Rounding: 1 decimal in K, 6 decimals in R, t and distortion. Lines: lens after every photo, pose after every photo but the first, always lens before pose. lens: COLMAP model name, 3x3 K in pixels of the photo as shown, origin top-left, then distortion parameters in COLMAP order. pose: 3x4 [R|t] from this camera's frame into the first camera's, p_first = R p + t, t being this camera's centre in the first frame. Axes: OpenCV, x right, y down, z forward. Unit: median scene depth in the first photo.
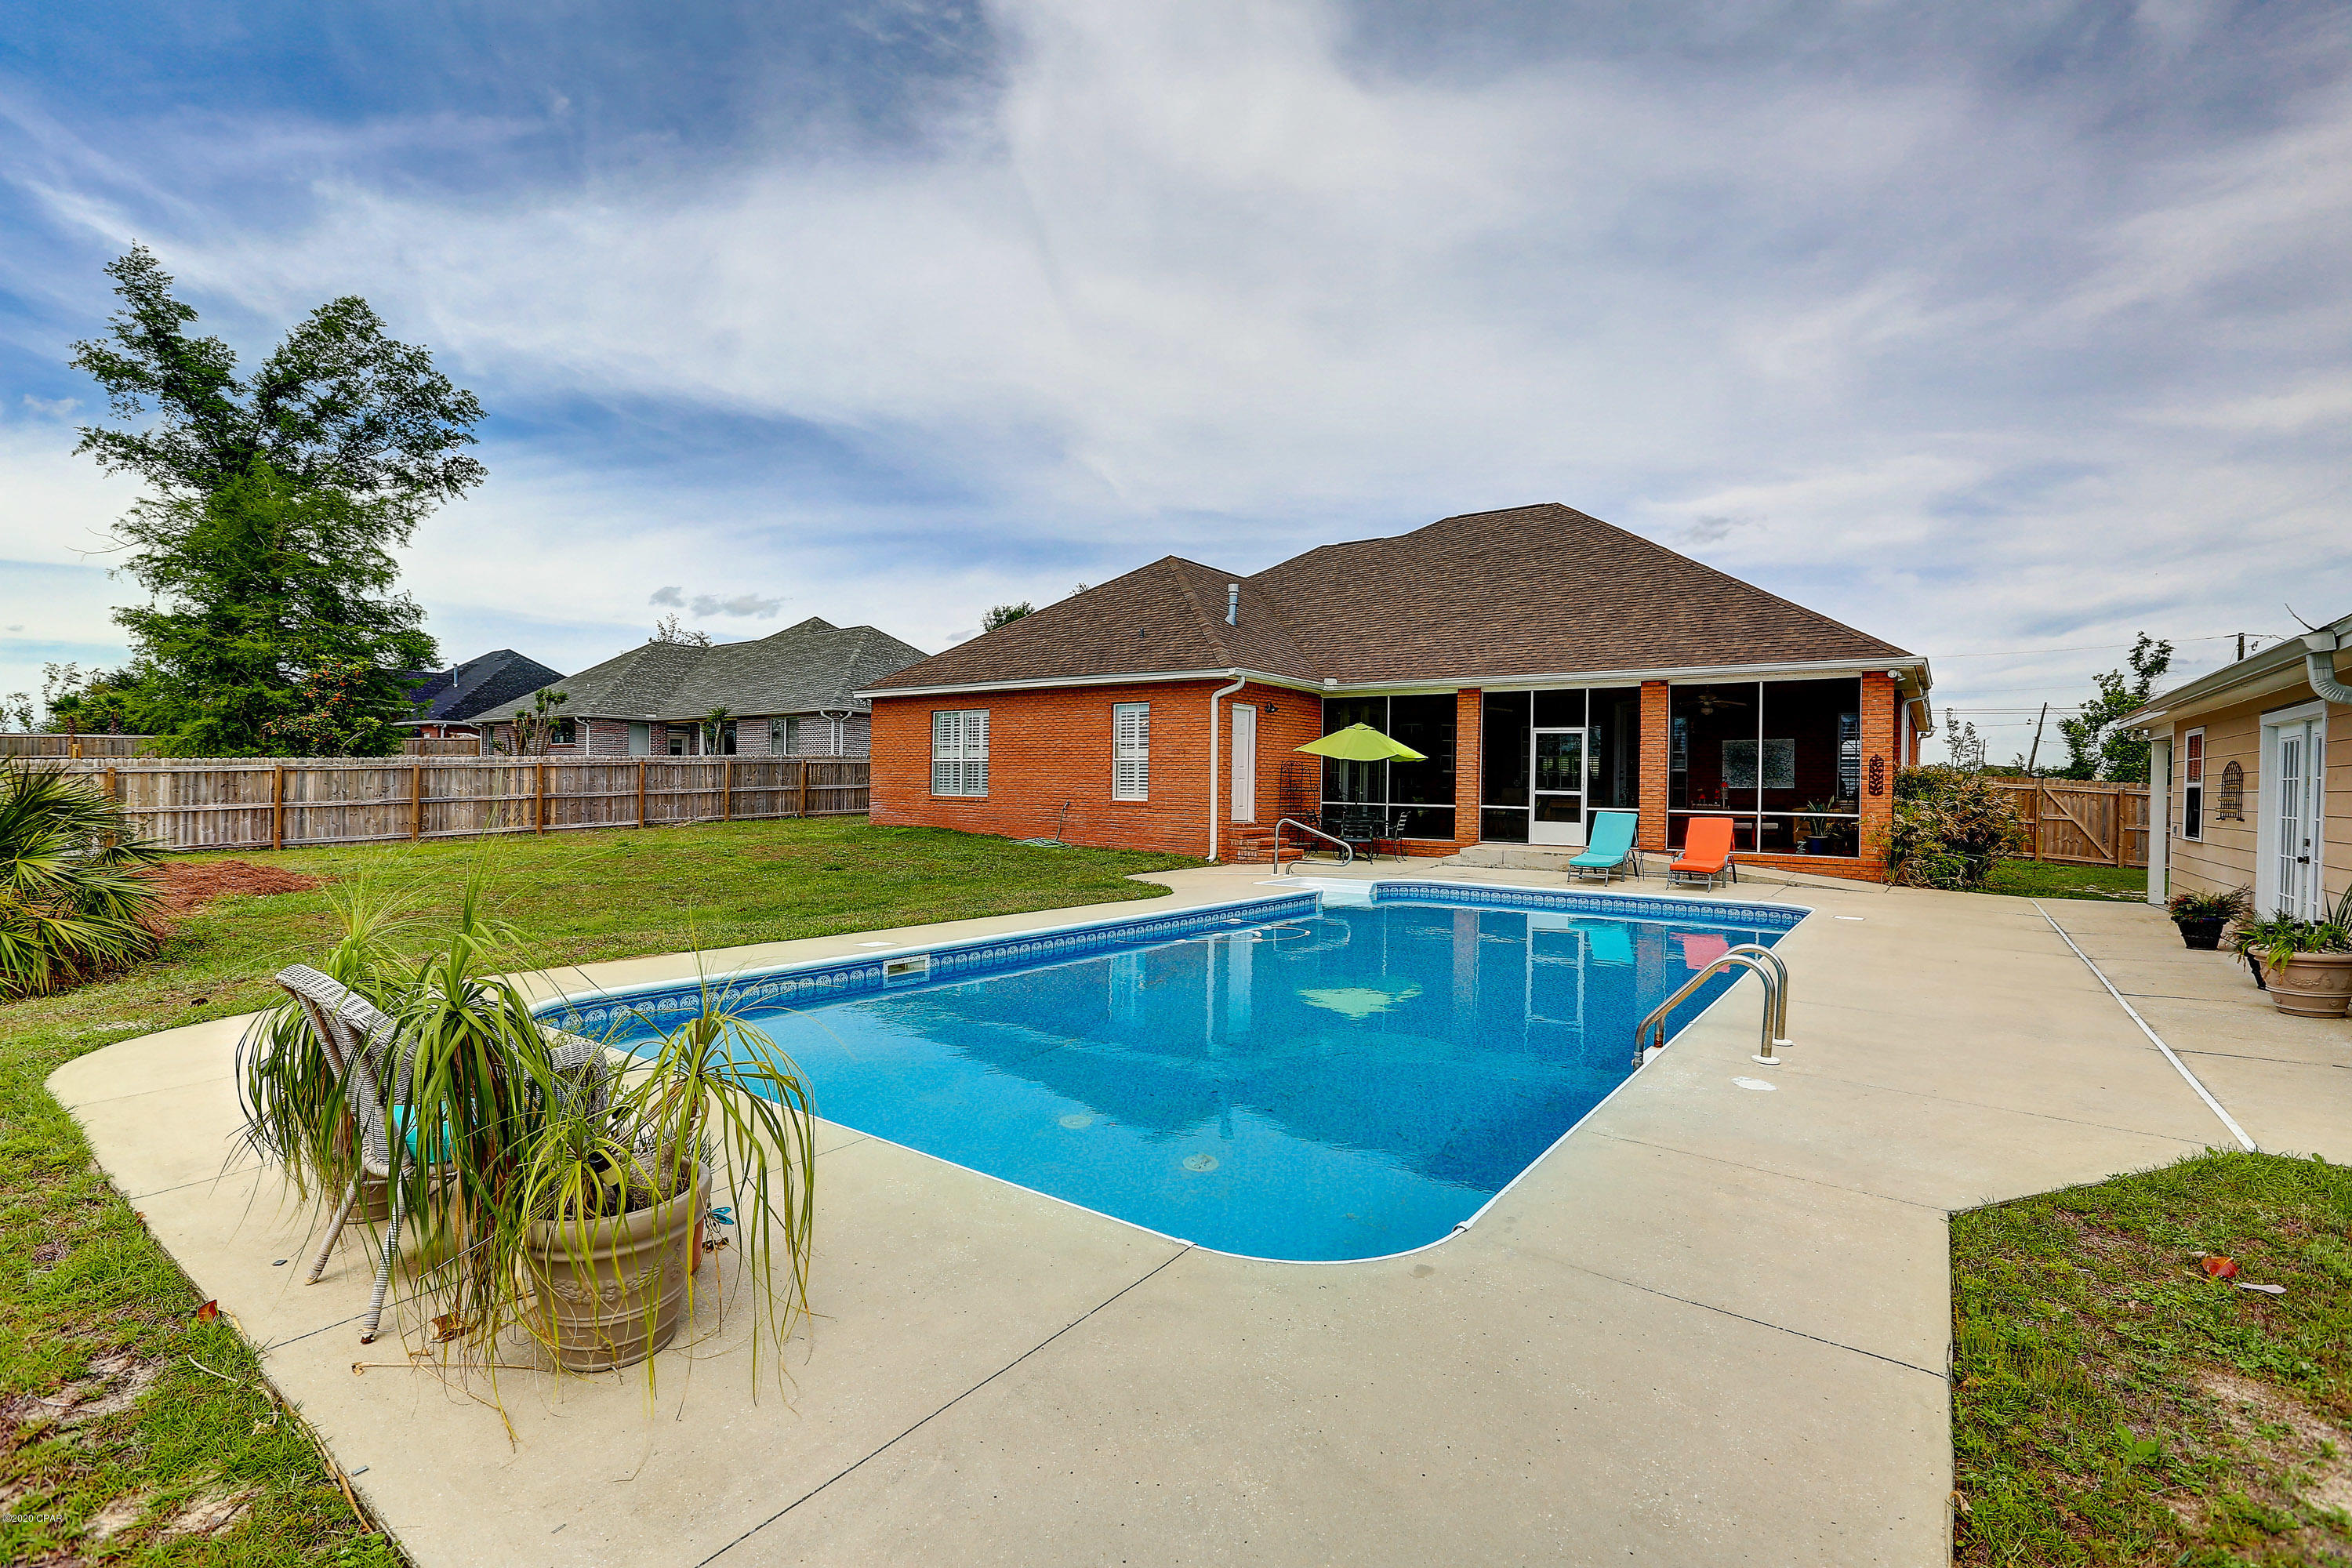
lens RADIAL K [[1073.1, 0, 1167.6], [0, 1073.1, 784.8], [0, 0, 1]] dist [-0.042384, 0.011801]
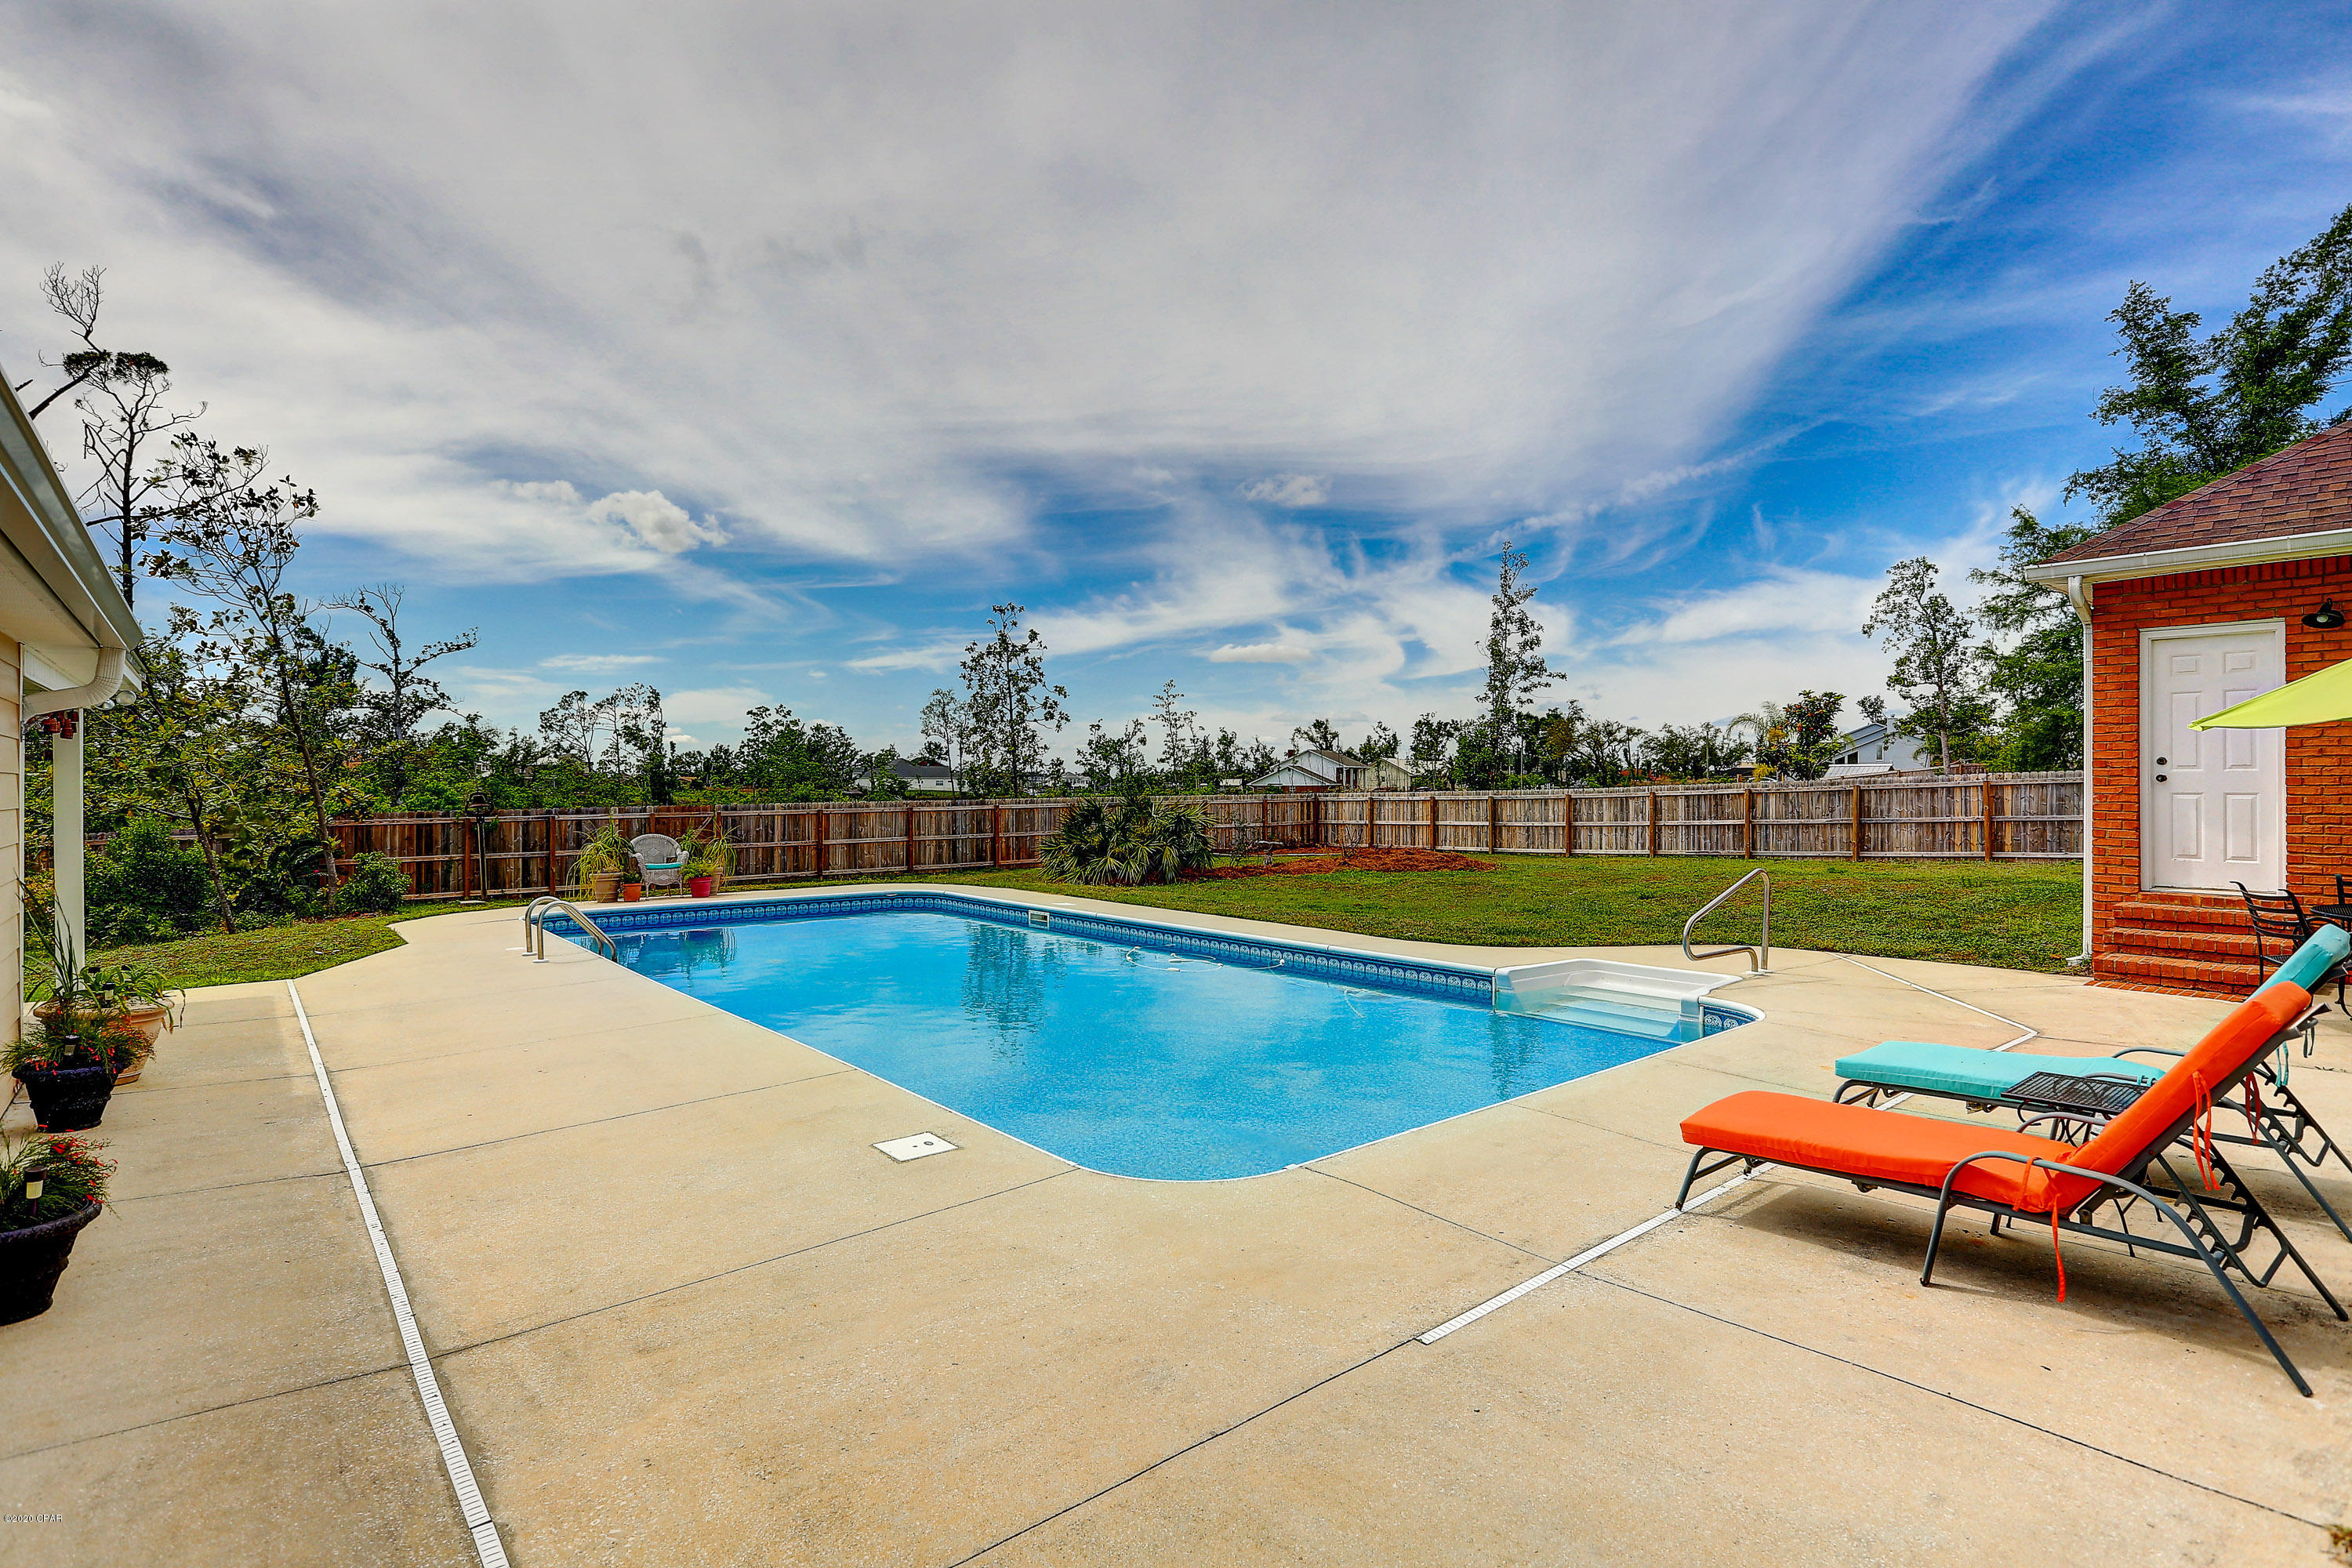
lens RADIAL K [[1130.0, 0, 1190.4], [0, 1130.0, 779.9], [0, 0, 1]] dist [-0.005891, -0.000415]
pose [[-0.227477, -0.020972, -0.973558, 0.489691], [-0.006627, 0.999778, -0.019989, 0.001373], [0.973761, 0.001904, -0.227565, 0.597238]]
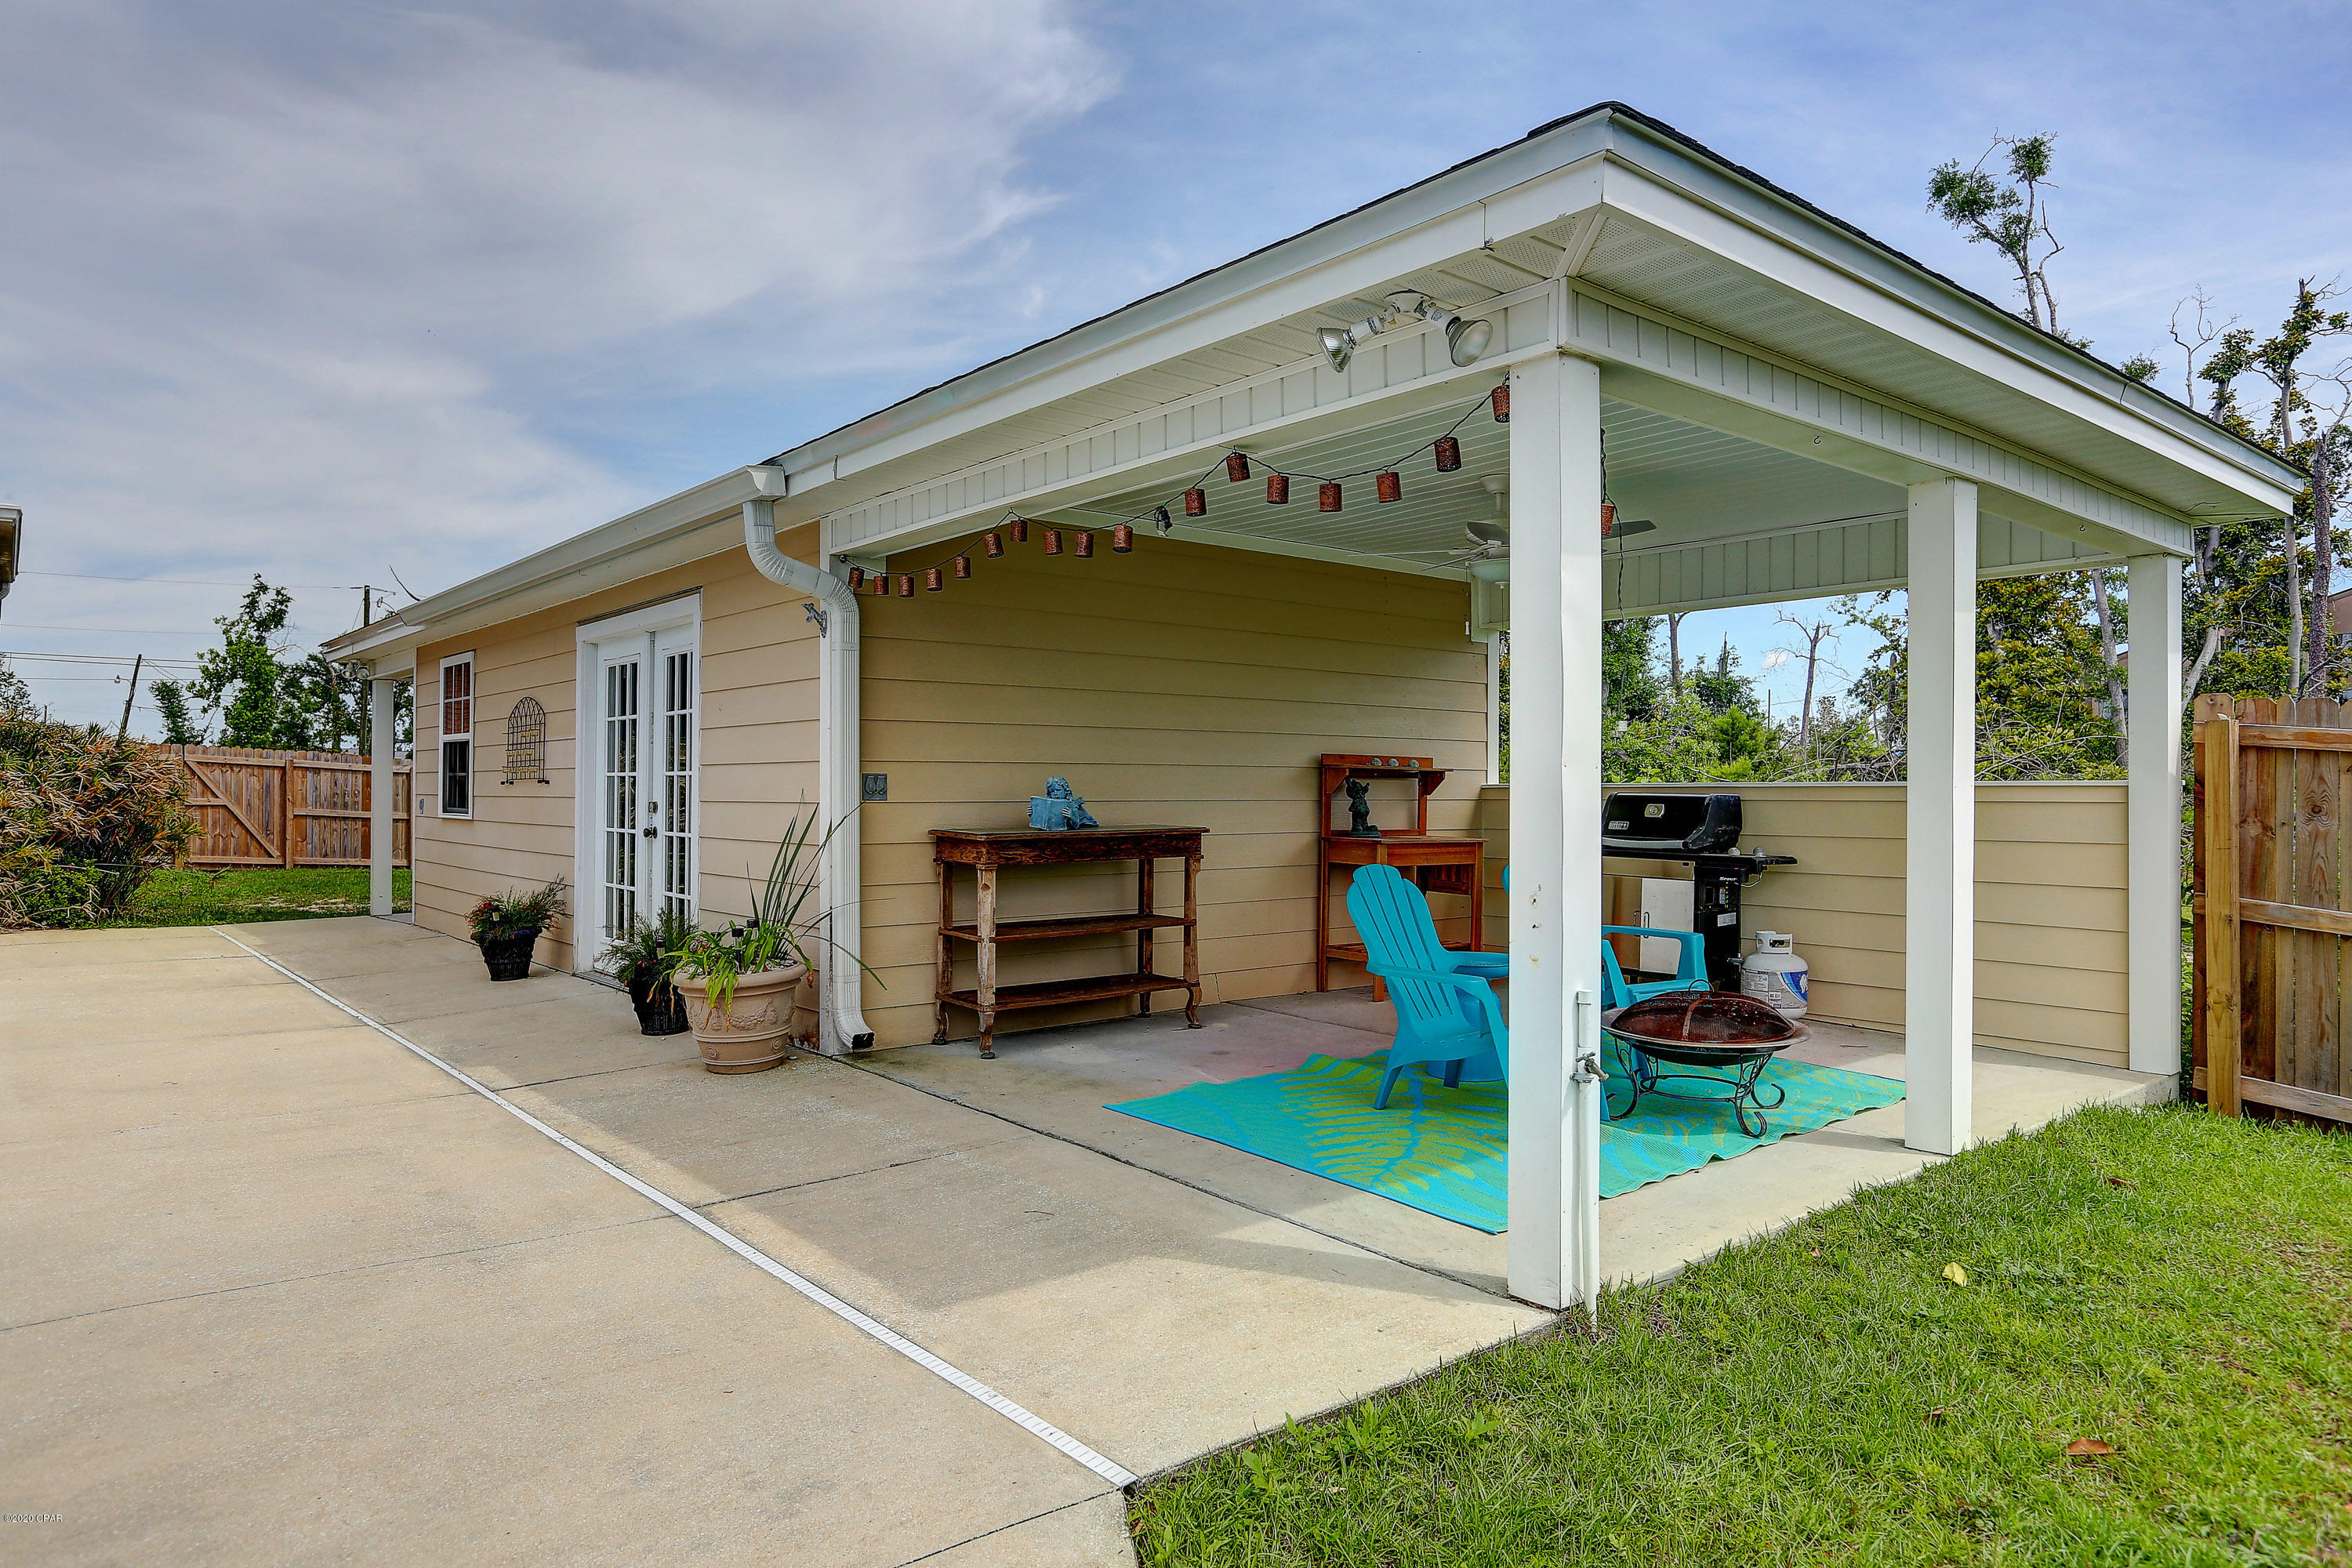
lens RADIAL K [[1441.4, 0, 1166.3], [0, 1441.4, 779.3], [0, 0, 1]] dist [0.003233, 0.001835]
pose [[0.245791, -0.013957, 0.969222, 0.115275], [0.008889, 0.999887, 0.012144, 0.013135], [-0.969282, 0.005630, 0.245887, 0.200423]]
